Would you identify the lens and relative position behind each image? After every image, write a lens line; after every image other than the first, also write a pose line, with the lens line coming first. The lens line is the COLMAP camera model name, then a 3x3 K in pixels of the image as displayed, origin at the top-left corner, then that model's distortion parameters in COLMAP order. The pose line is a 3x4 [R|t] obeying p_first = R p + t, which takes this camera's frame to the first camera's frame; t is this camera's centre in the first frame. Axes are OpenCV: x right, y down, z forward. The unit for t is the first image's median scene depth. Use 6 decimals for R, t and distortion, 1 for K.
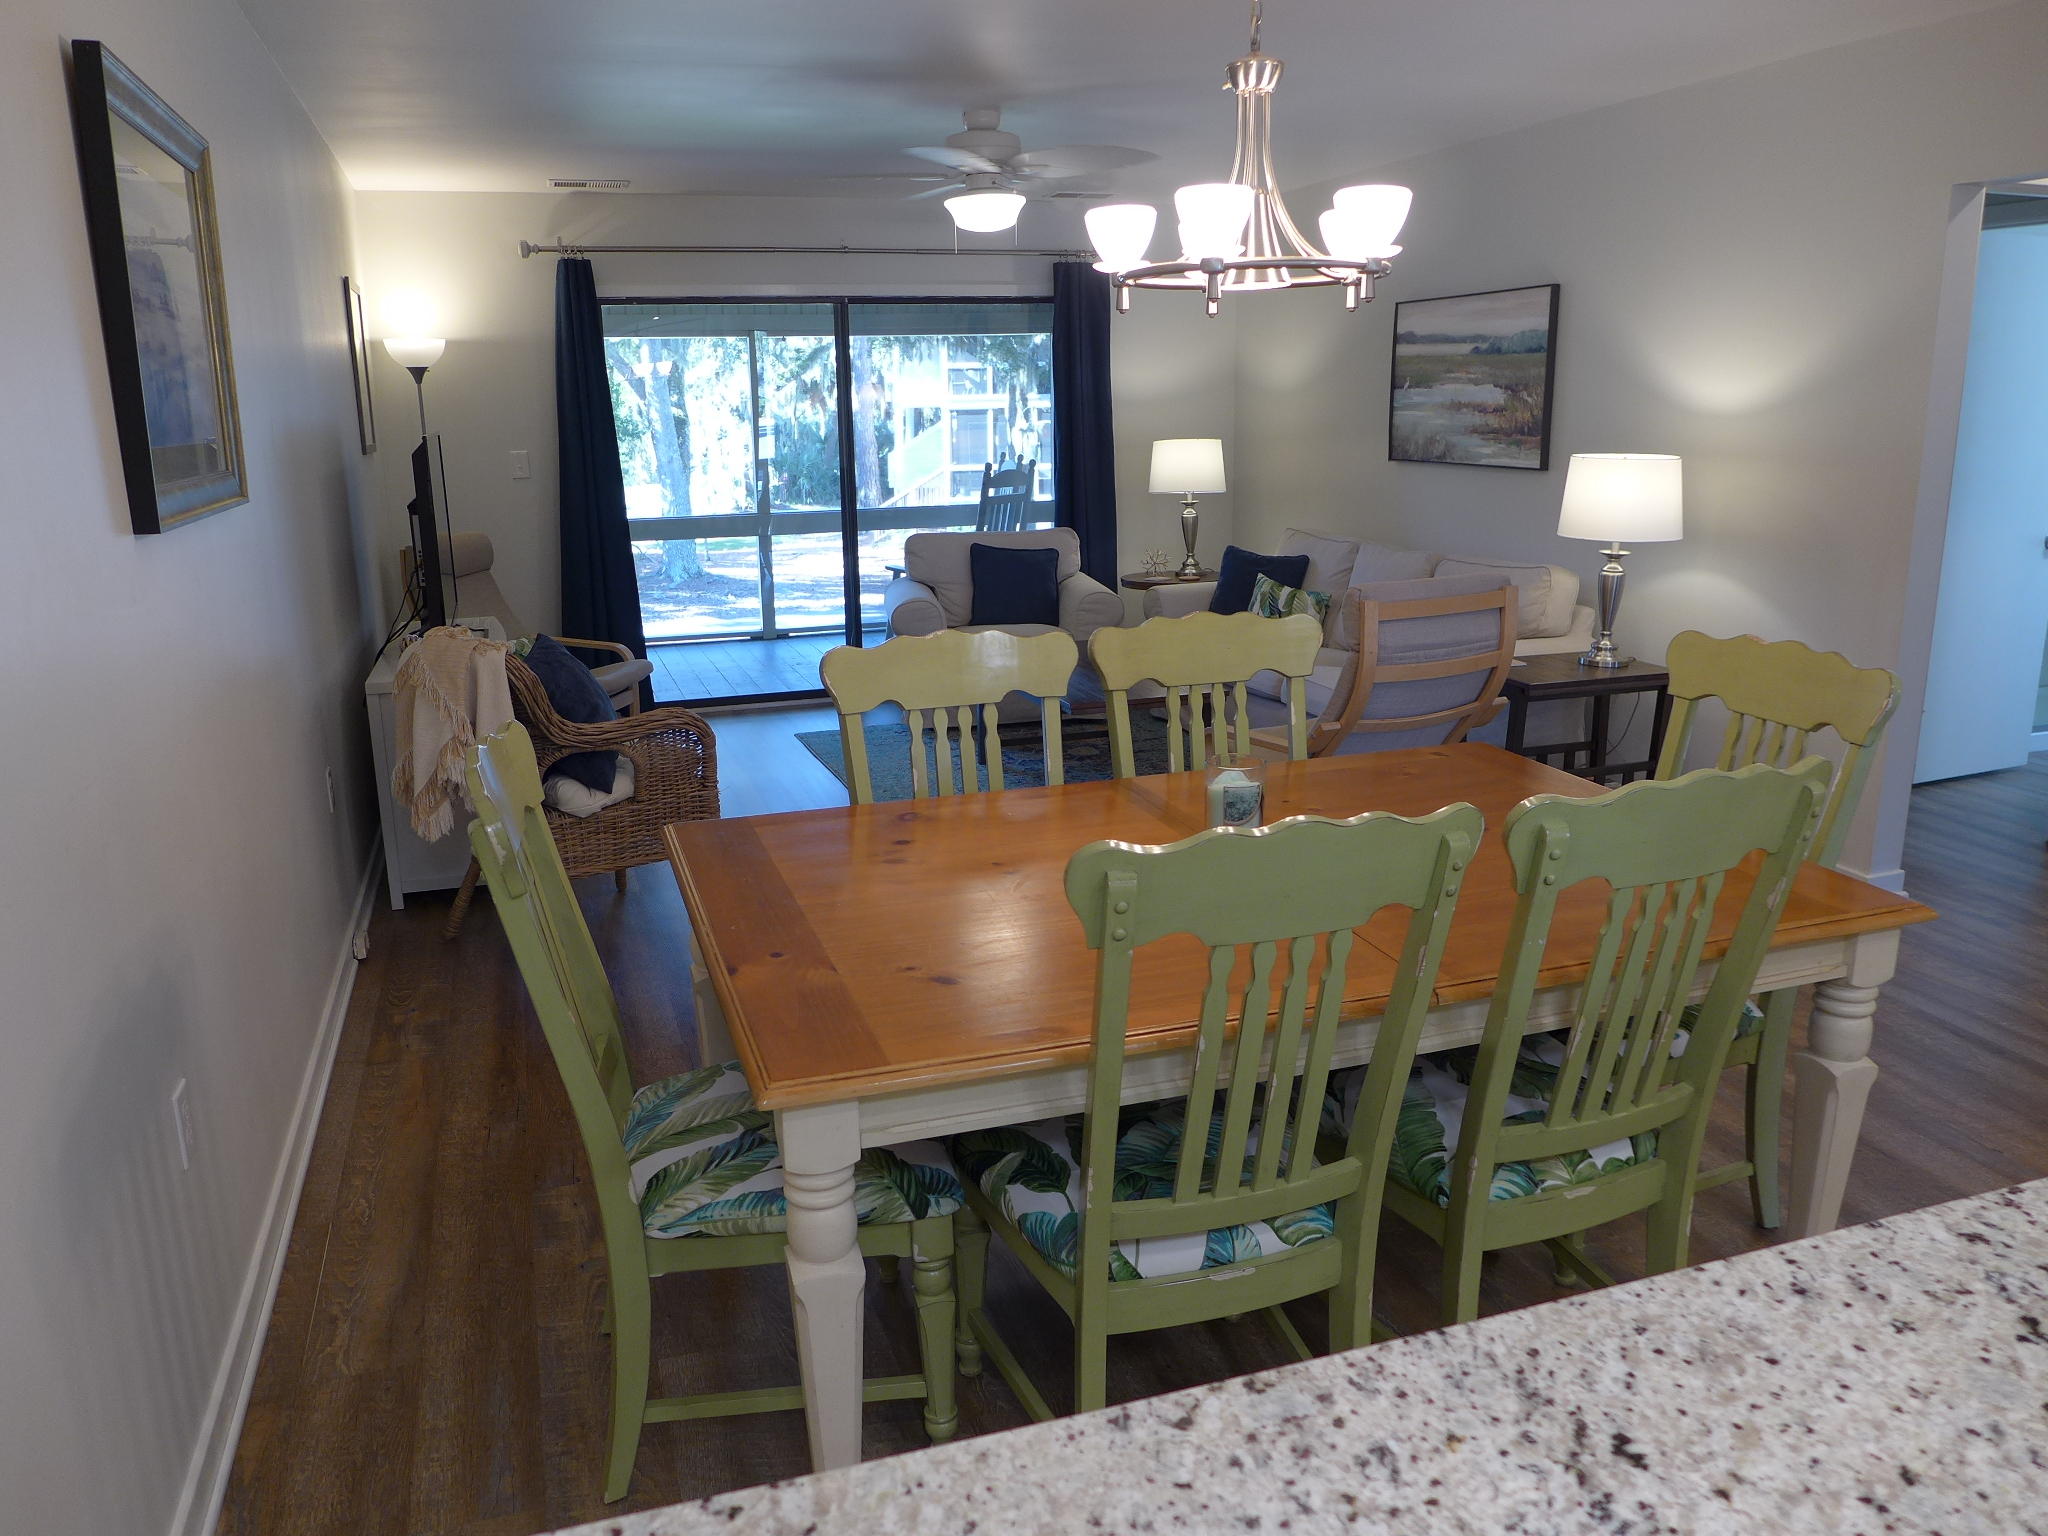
lens RADIAL K [[1452.2, 0, 996.6], [0, 1452.2, 775.1], [0, 0, 1]] dist [-0.045688, 0.003314]
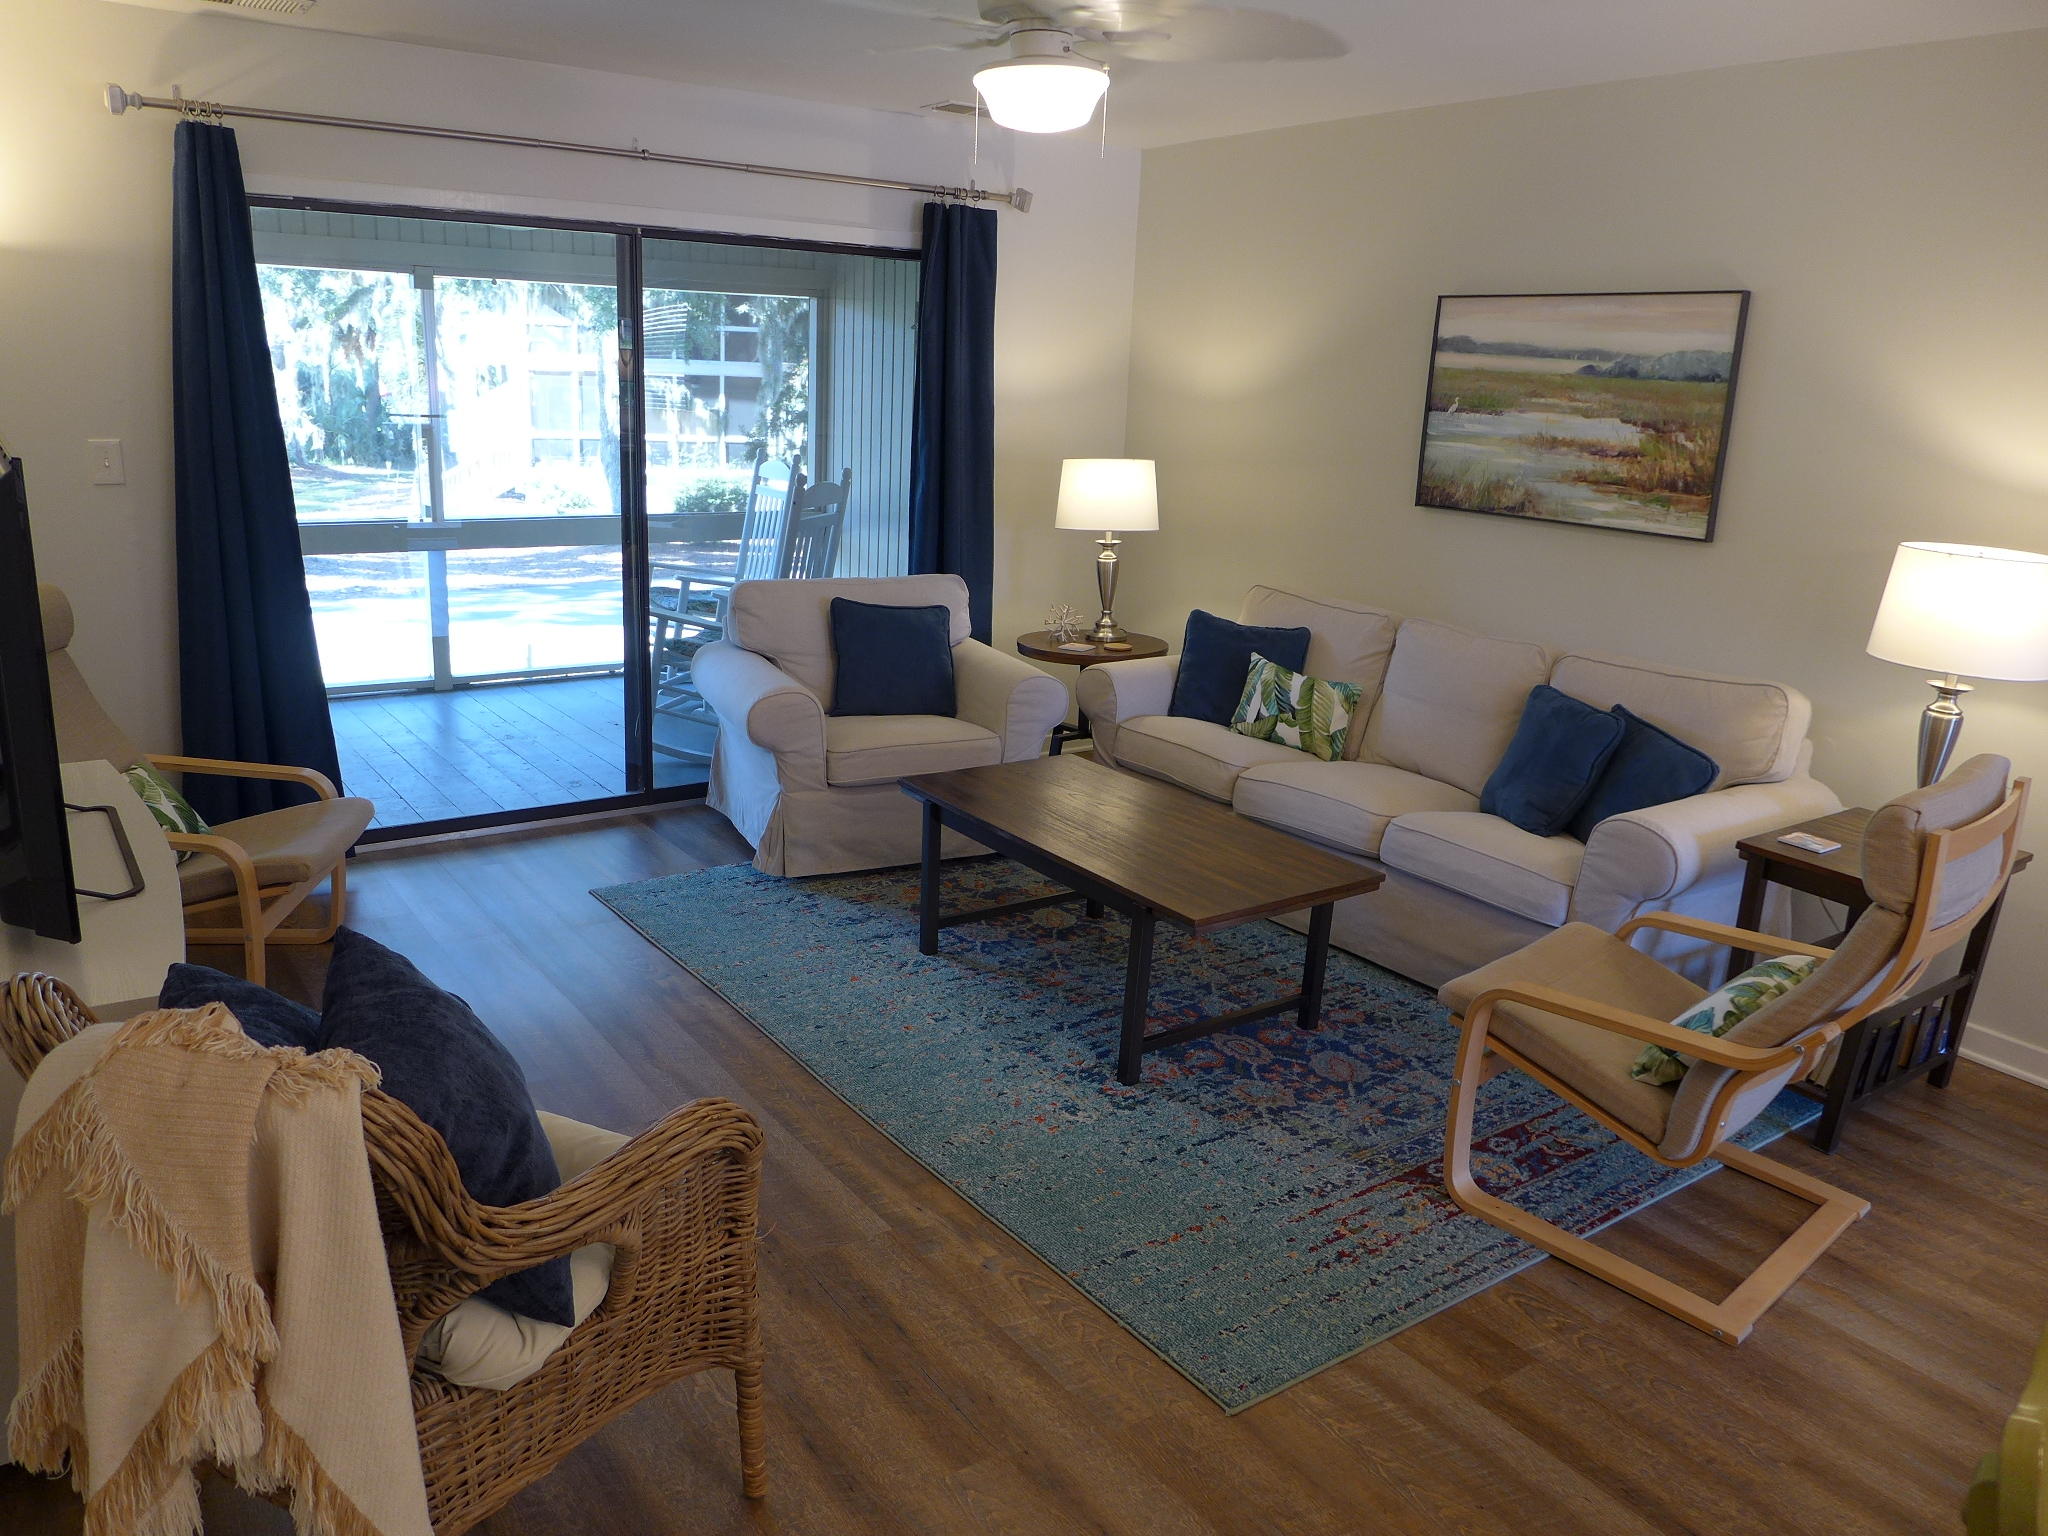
lens RADIAL K [[1465.3, 0, 996.4], [0, 1465.3, 771.8], [0, 0, 1]] dist [-0.038241, 0.004083]
pose [[0.955857, -0.022572, 0.292965, -0.180872], [0.017697, 0.999657, 0.019281, -0.107474], [-0.293300, -0.013246, 0.955929, 0.368841]]
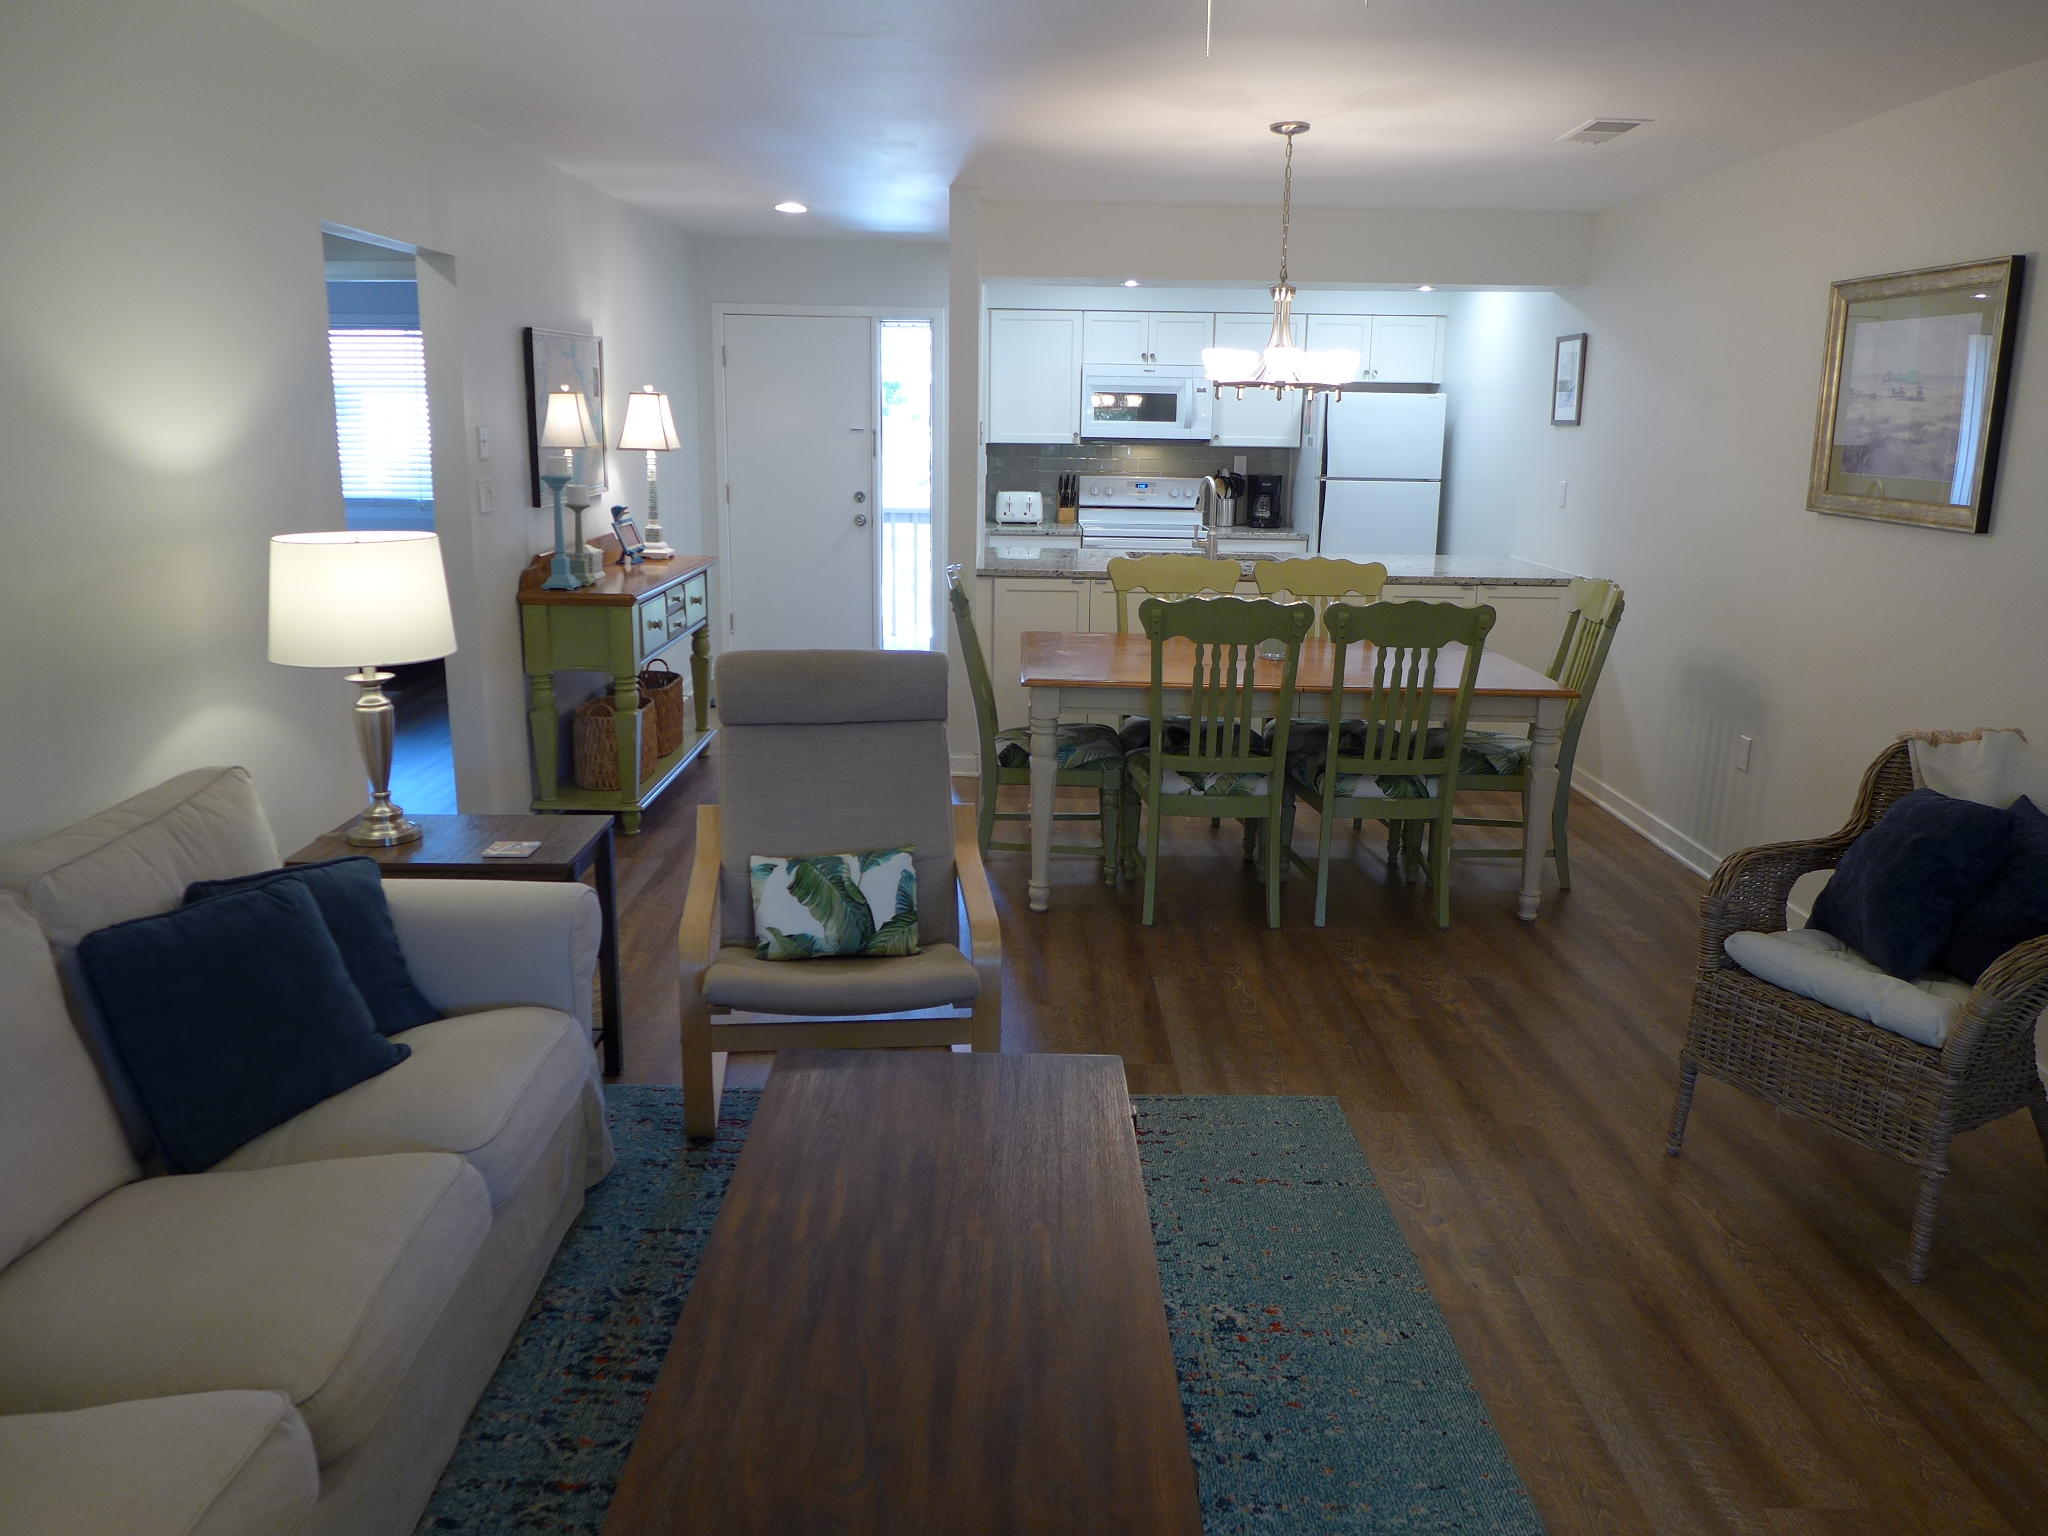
lens RADIAL K [[1466.9, 0, 1009.3], [0, 1466.9, 777.9], [0, 0, 1]] dist [-0.036500, -0.000710]
pose [[-0.950083, -0.074723, 0.302916, -0.052755], [0.077531, 0.883898, 0.461209, -0.323977], [-0.302210, 0.461673, -0.833983, 1.200910]]
